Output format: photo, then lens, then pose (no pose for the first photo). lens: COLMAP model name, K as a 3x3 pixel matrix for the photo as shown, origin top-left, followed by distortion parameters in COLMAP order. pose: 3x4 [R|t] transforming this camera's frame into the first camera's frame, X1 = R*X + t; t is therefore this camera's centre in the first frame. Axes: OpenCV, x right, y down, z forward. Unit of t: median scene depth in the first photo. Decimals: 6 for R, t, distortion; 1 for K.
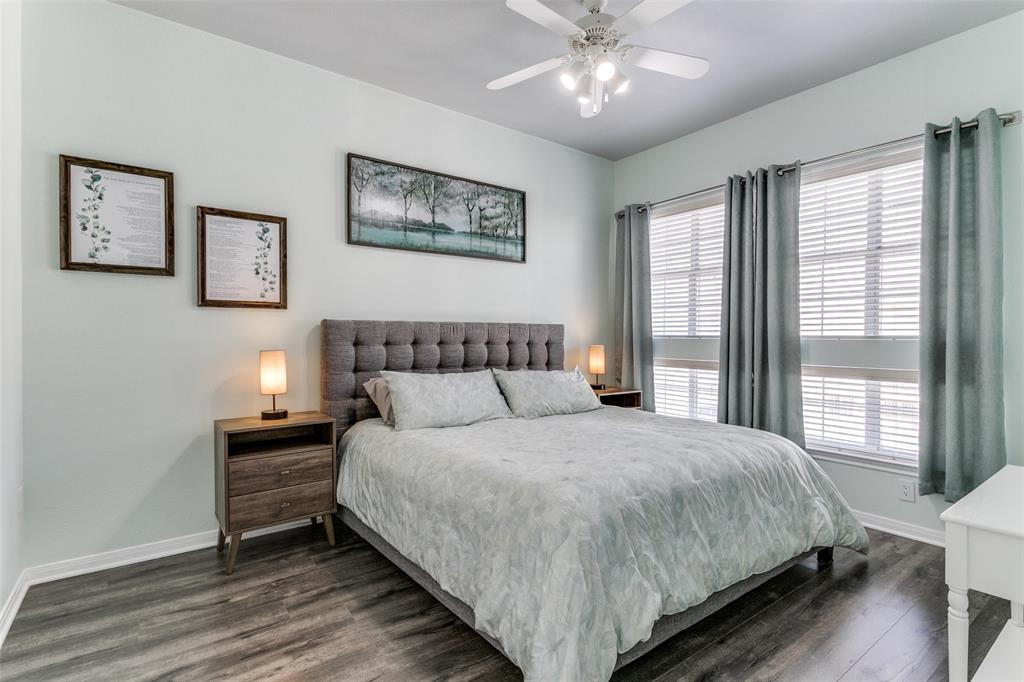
lens RADIAL K [[499.6, 0, 504.4], [0, 499.6, 331.6], [0, 0, 1]] dist [0.020663, -0.008425]
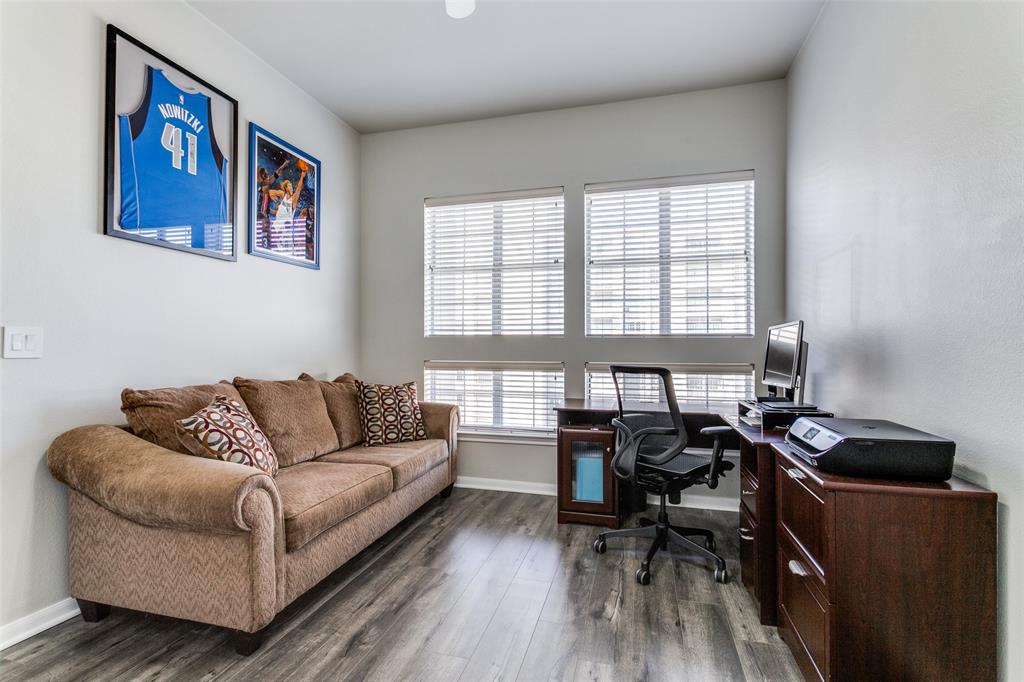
lens RADIAL K [[499.6, 0, 502.7], [0, 499.6, 331.7], [0, 0, 1]] dist [0.020663, -0.008425]
pose [[0.783123, -0.001112, 0.621866, -0.117915], [0.001636, 0.999999, -0.000272, 0.000884], [-0.621865, 0.001230, 0.783124, 0.163202]]
